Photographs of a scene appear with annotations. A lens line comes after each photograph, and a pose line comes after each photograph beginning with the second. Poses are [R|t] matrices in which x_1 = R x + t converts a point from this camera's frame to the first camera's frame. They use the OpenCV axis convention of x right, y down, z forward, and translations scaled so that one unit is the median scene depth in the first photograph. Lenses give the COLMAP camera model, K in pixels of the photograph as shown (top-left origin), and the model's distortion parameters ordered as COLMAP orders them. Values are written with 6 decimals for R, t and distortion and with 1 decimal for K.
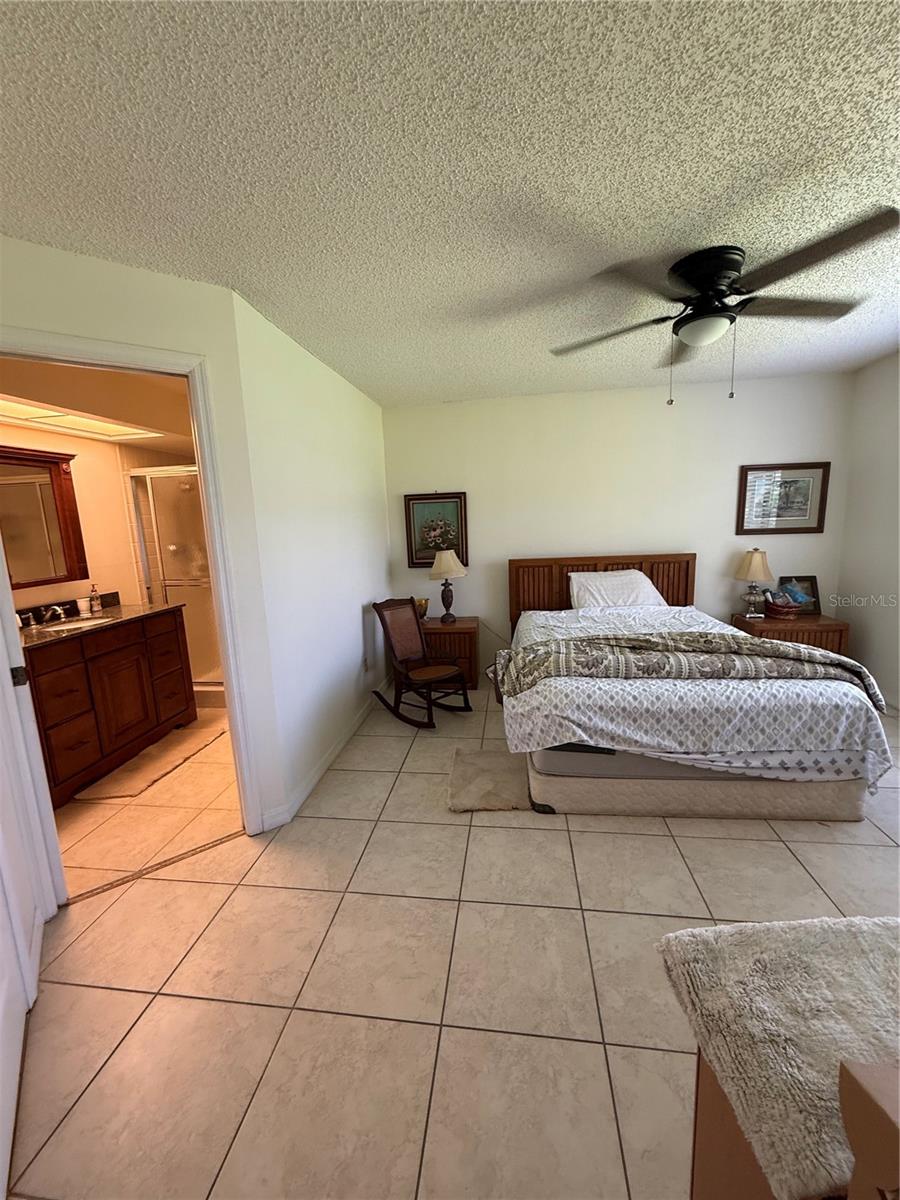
lens RADIAL K [[478.8, 0, 450.0], [0, 478.8, 600.0], [0, 0, 1]] dist [-0.001049, -0.000230]
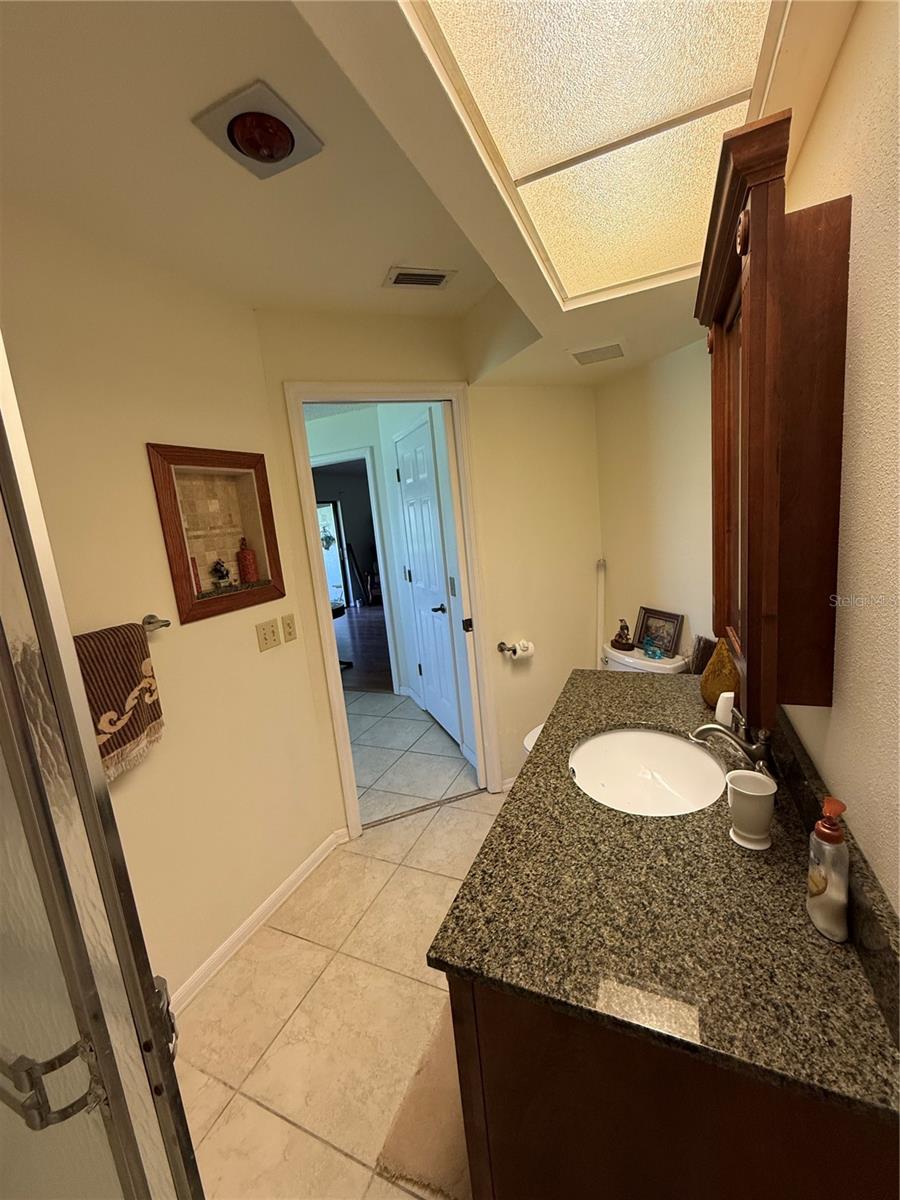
lens RADIAL K [[478.8, 0, 450.0], [0, 478.8, 600.0], [0, 0, 1]] dist [-0.001049, -0.000230]
pose [[-0.952145, 0.083160, 0.294117, -0.703994], [0.178349, 0.932630, 0.313676, -0.206154], [-0.248217, 0.351120, -0.902830, 1.255073]]
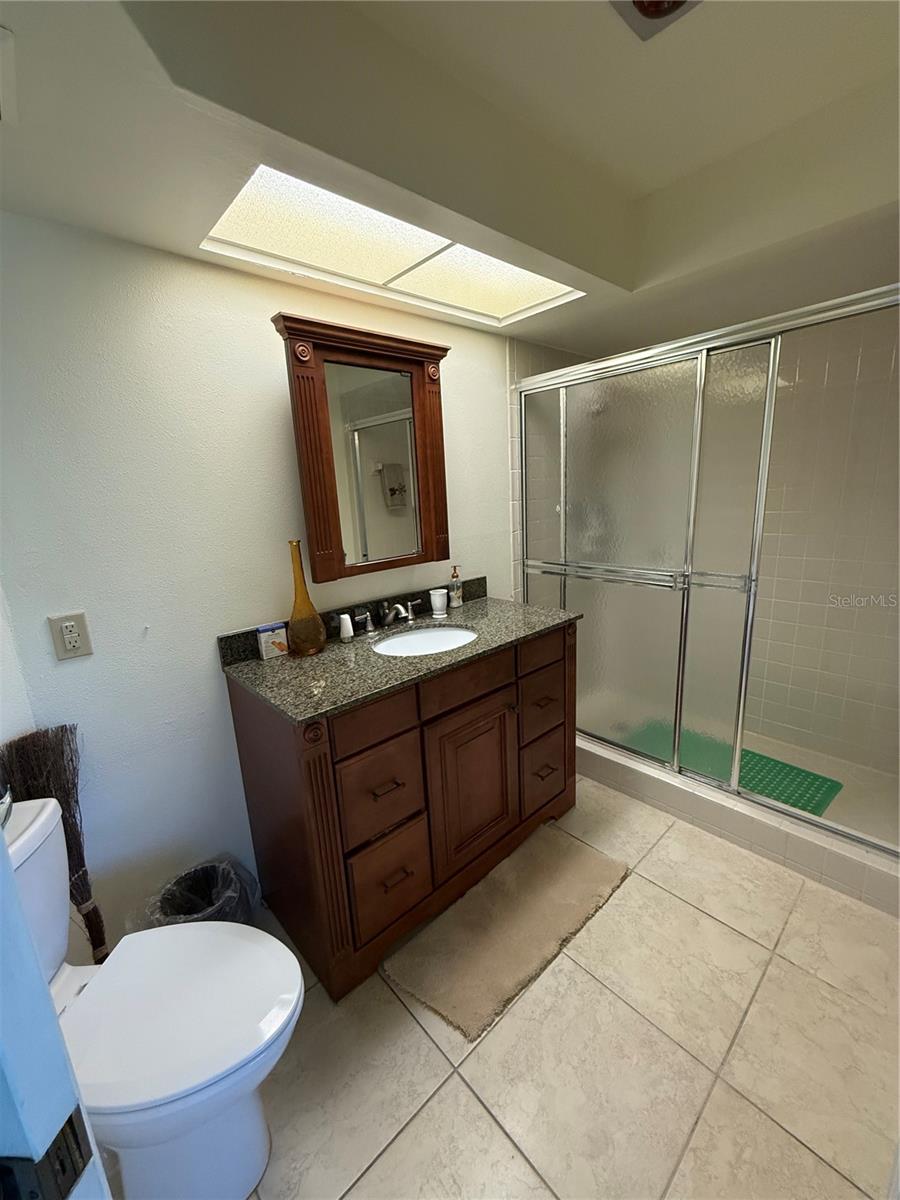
lens RADIAL K [[478.8, 0, 450.0], [0, 478.8, 600.0], [0, 0, 1]] dist [-0.001049, -0.000230]
pose [[0.770750, 0.146489, -0.620069, -0.365447], [-0.087787, 0.988344, 0.124374, -0.070407], [0.631061, -0.041427, 0.774626, 0.524589]]
